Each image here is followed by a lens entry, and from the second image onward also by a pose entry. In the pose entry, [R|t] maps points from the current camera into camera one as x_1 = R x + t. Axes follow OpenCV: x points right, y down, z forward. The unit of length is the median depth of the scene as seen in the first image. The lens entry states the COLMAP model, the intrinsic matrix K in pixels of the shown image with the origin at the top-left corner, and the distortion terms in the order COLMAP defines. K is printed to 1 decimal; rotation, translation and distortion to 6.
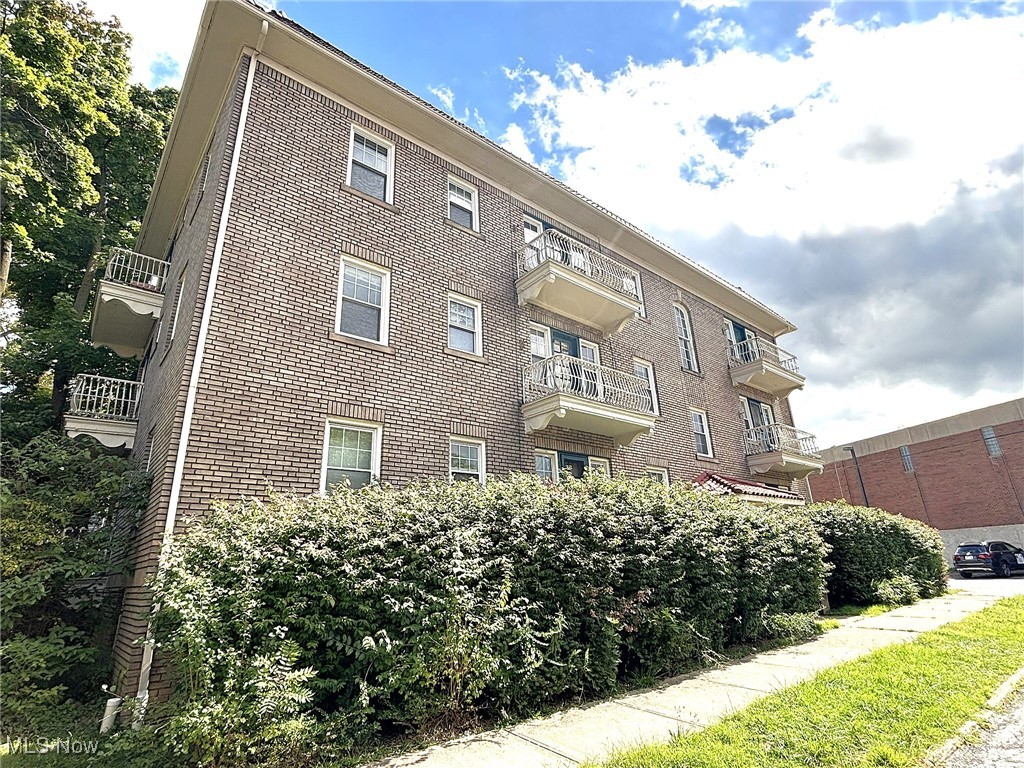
lens RADIAL K [[517.5, 0, 512.0], [0, 517.5, 384.0], [0, 0, 1]] dist [-0.000209, -0.000309]
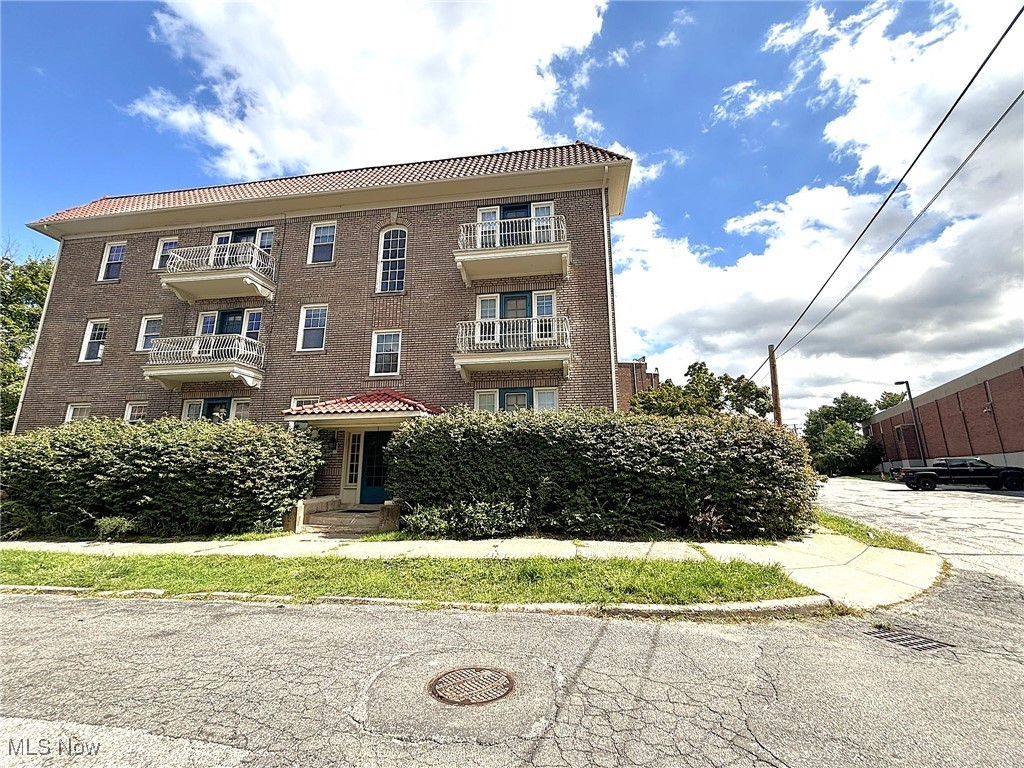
lens RADIAL K [[427.1, 0, 513.8], [0, 427.1, 377.4], [0, 0, 1]] dist [0.002765, 0.000167]
pose [[0.662742, -0.128726, -0.737701, 1.937131], [0.235270, 0.971025, 0.041924, 0.278865], [0.710929, -0.201344, 0.673825, 1.001701]]
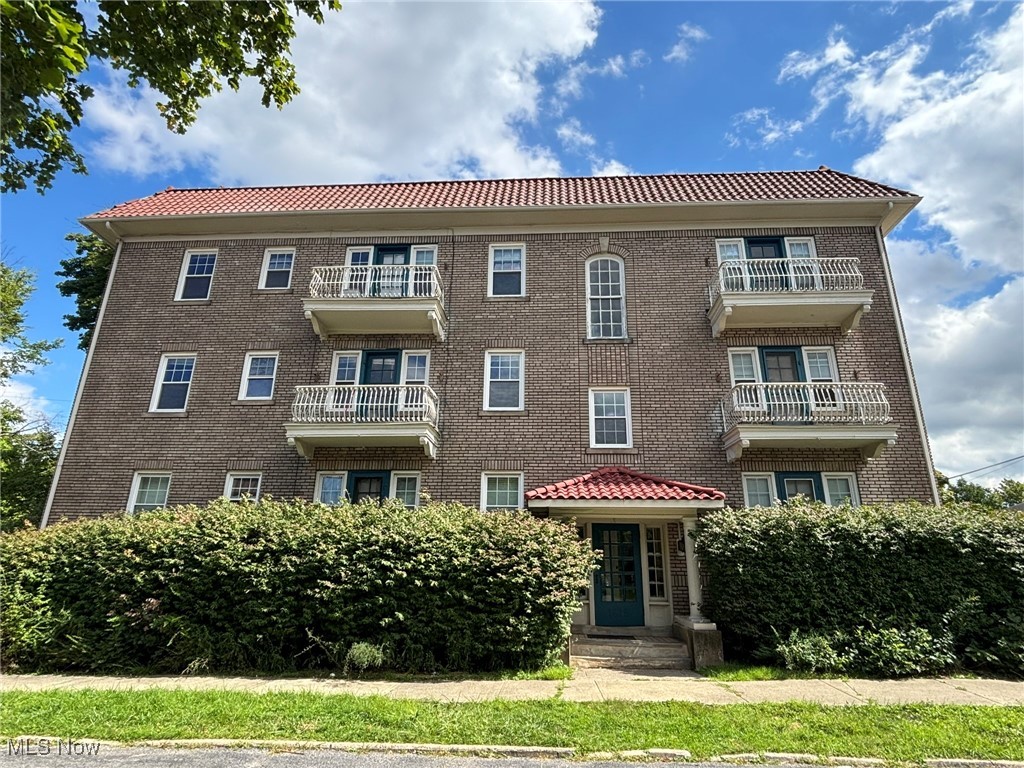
lens RADIAL K [[549.0, 0, 517.4], [0, 549.0, 401.7], [0, 0, 1]] dist [0.002329, -0.002304]
pose [[0.727605, -0.154861, -0.668288, 1.373291], [0.194630, 0.980756, -0.015364, 0.093912], [0.657807, -0.118890, 0.743744, 0.493898]]
